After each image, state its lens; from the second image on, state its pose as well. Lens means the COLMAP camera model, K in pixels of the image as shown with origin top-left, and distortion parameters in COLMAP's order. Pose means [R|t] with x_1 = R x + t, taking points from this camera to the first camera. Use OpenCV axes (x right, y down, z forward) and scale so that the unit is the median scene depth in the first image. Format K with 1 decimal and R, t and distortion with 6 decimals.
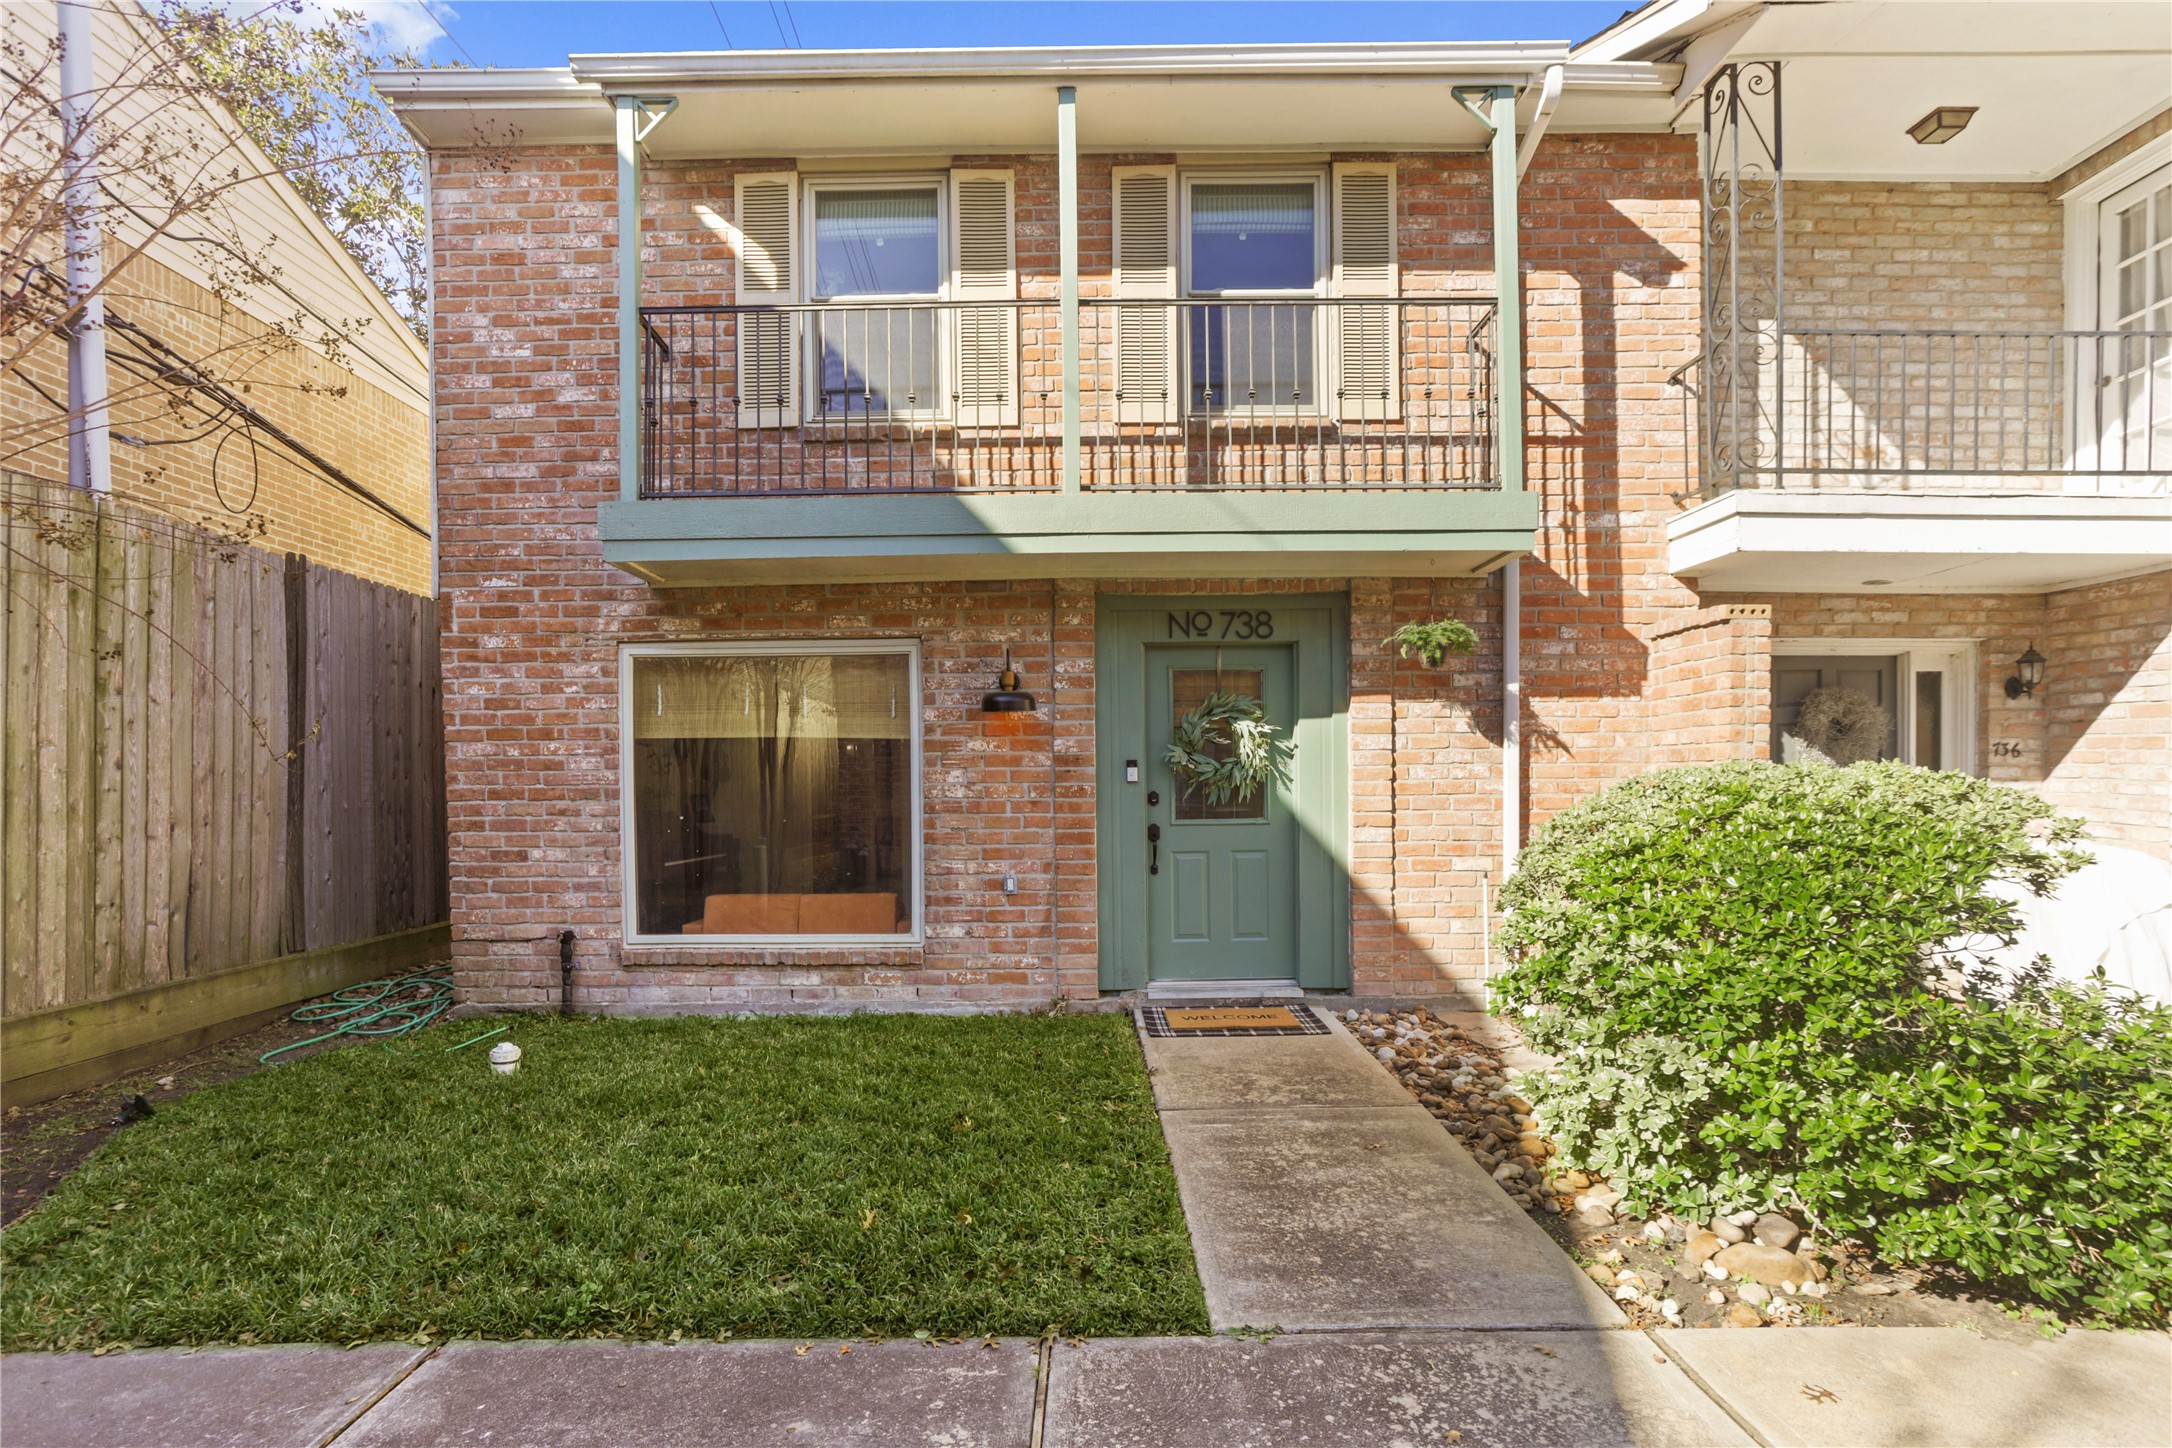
lens RADIAL K [[1075.3, 0, 1083.3], [0, 1075.3, 792.0], [0, 0, 1]] dist [-0.059872, 0.031032]
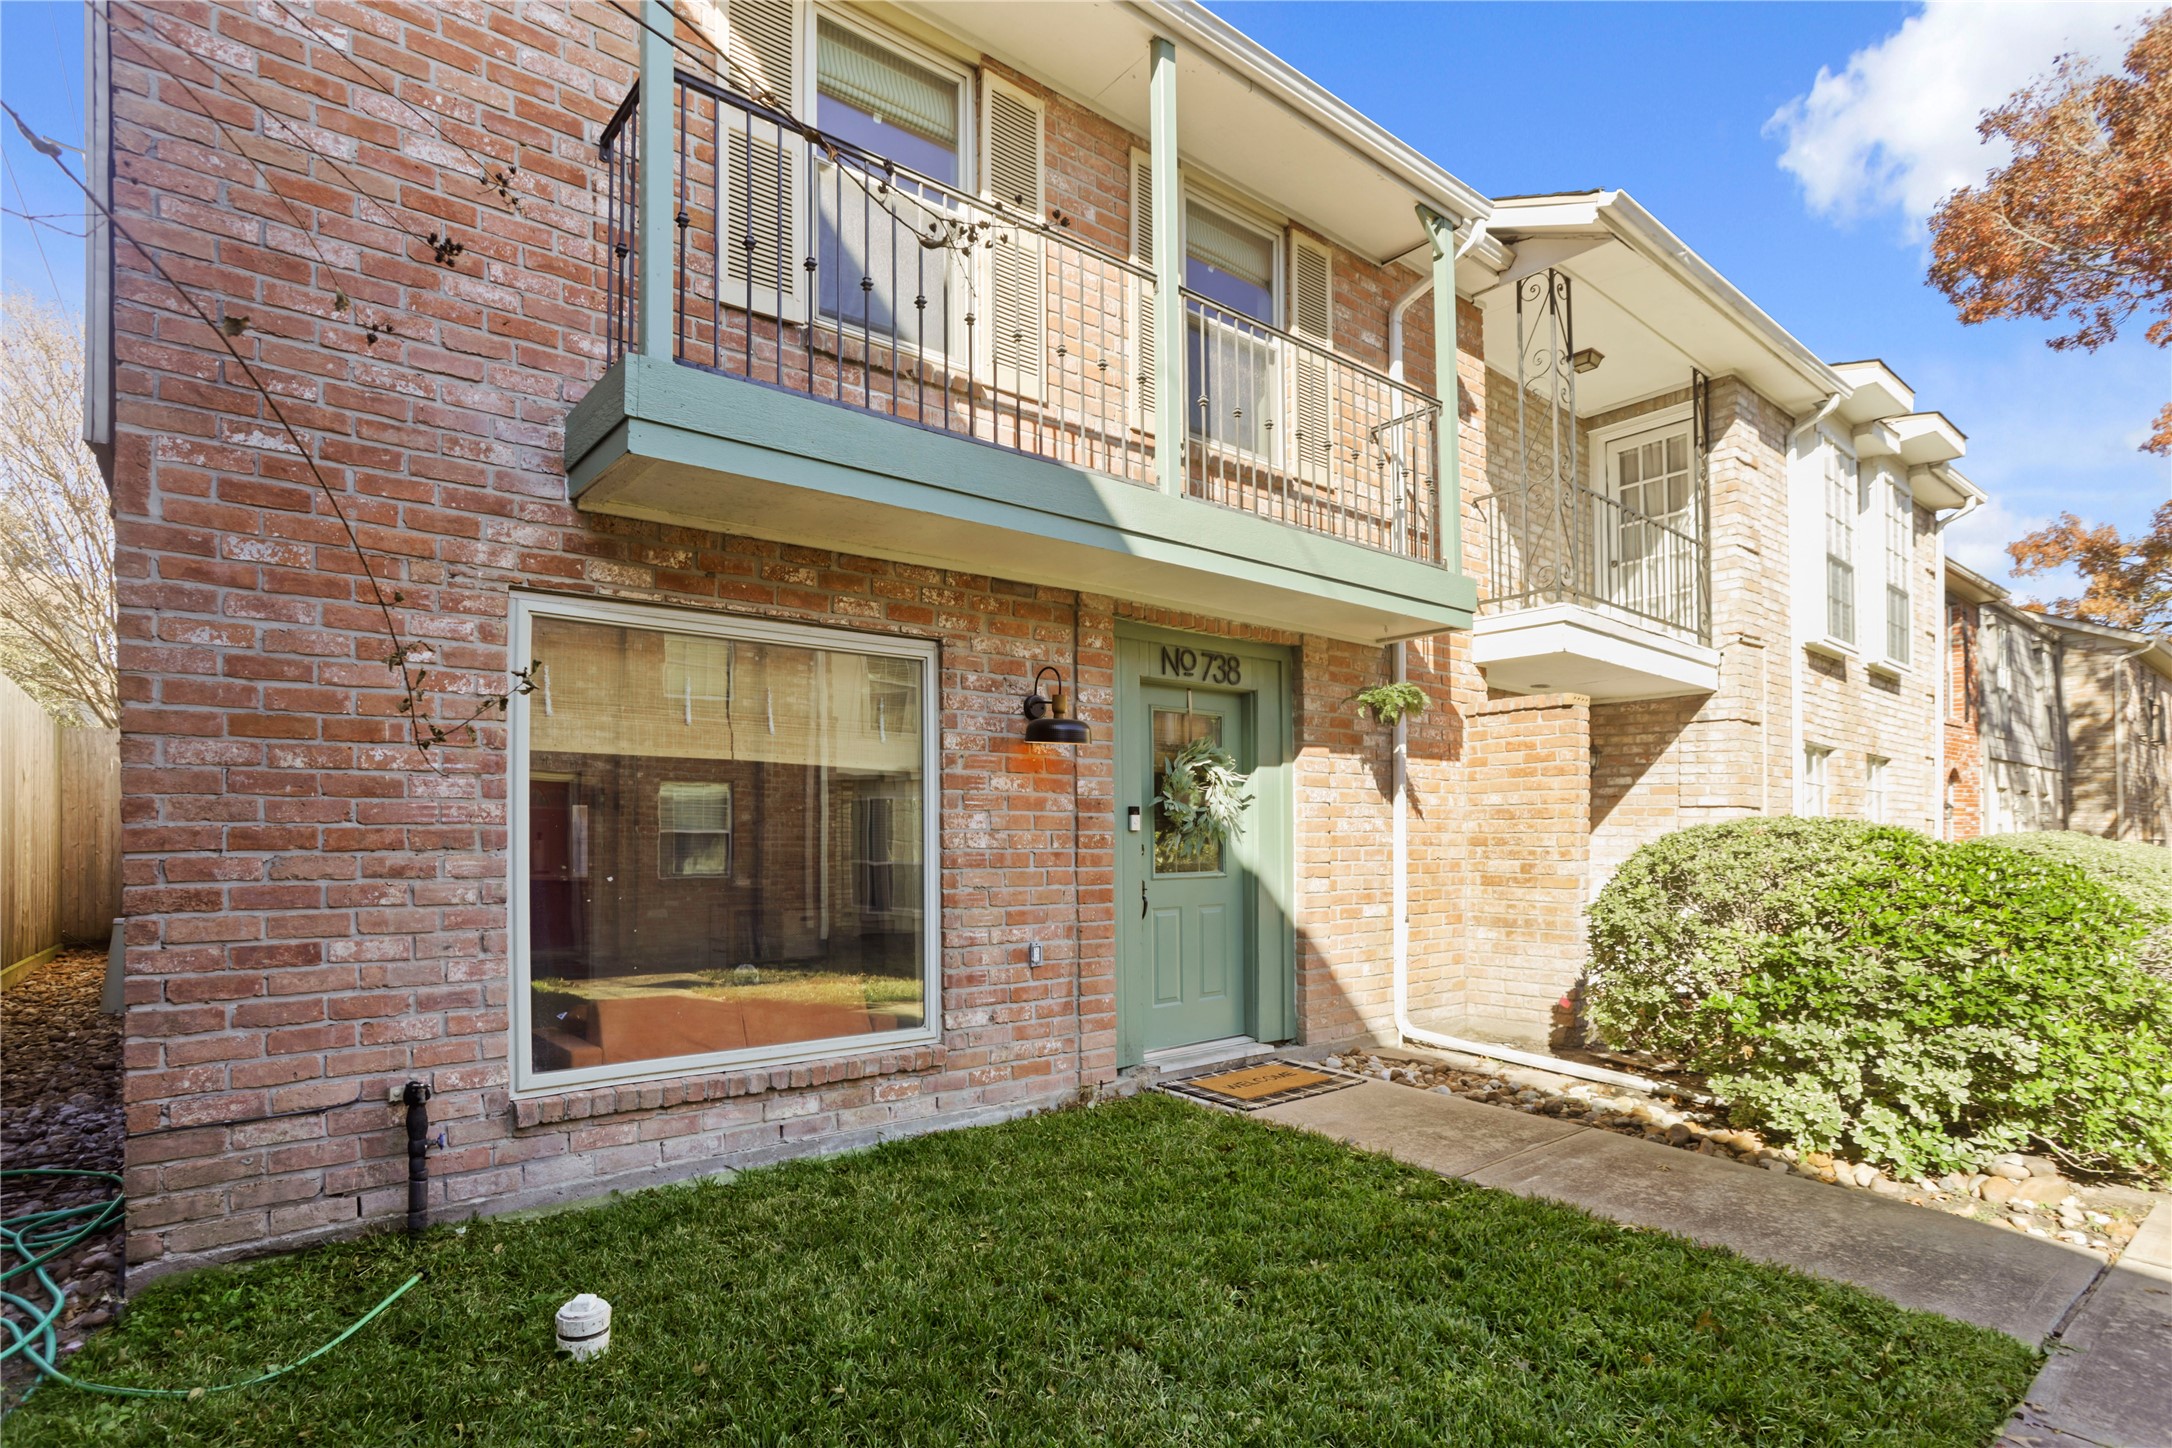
lens RADIAL K [[1075.2, 0, 1086.1], [0, 1075.2, 822.0], [0, 0, 1]] dist [-0.049512, 0.024177]
pose [[0.785620, 0.016960, 0.618476, -0.547611], [0.003424, 0.999490, -0.031758, 0.011473], [-0.618699, 0.027067, 0.785161, 0.331595]]
